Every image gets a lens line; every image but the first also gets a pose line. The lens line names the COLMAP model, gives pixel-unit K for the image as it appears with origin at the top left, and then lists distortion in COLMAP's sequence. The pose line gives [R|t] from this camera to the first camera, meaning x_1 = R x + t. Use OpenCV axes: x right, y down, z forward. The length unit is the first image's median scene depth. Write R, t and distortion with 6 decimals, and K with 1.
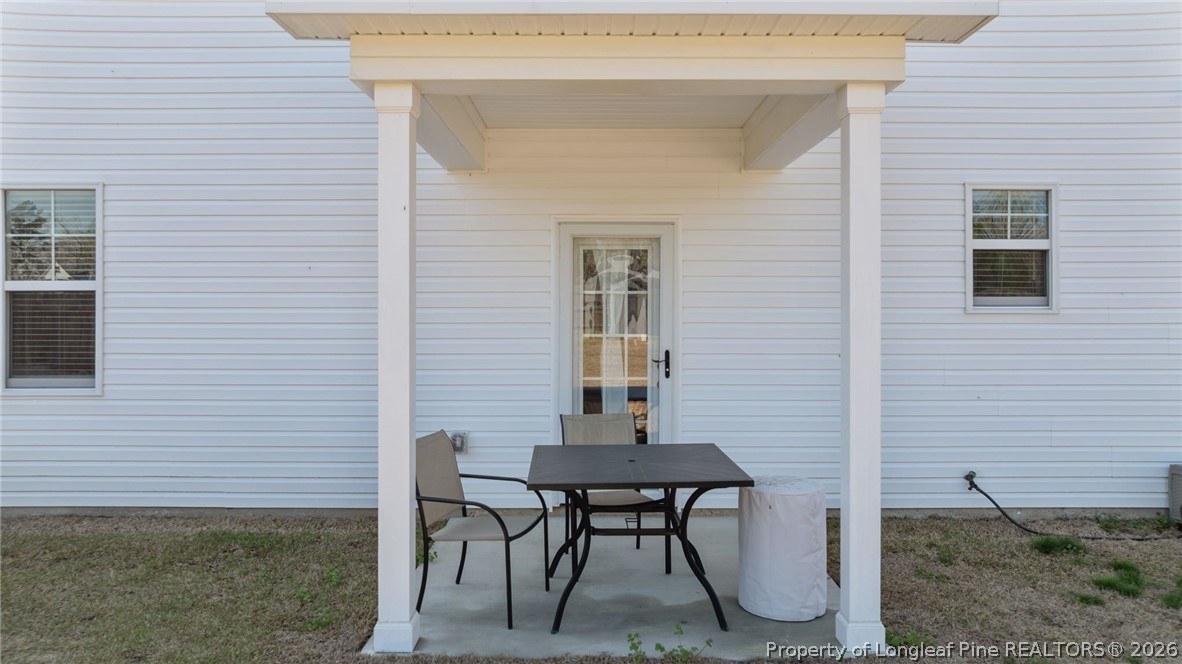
lens RADIAL K [[835.2, 0, 591.0], [0, 835.2, 332.0], [0, 0, 1]] dist [-0.022215, 0.000025]
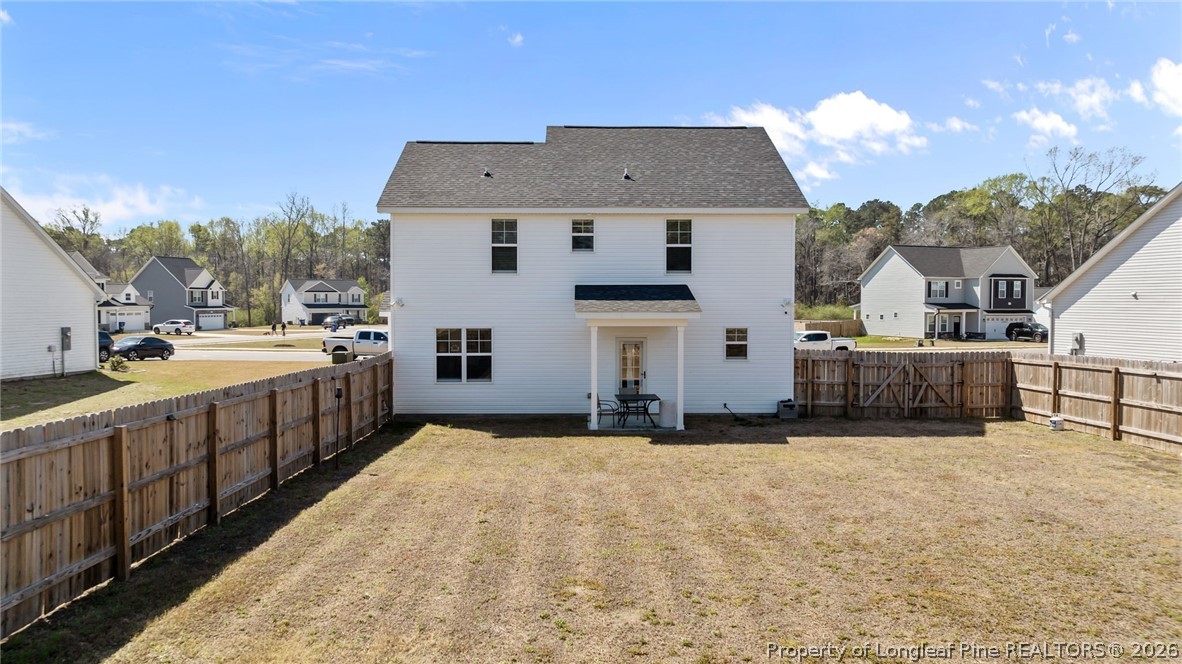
lens RADIAL K [[835.2, 0, 591.0], [0, 835.2, 332.0], [0, 0, 1]] dist [-0.022215, 0.000025]
pose [[0.999757, -0.000941, 0.022041, -0.234888], [0.000529, 0.999825, 0.018677, -0.225976], [-0.022054, -0.018661, 0.999583, -2.771193]]
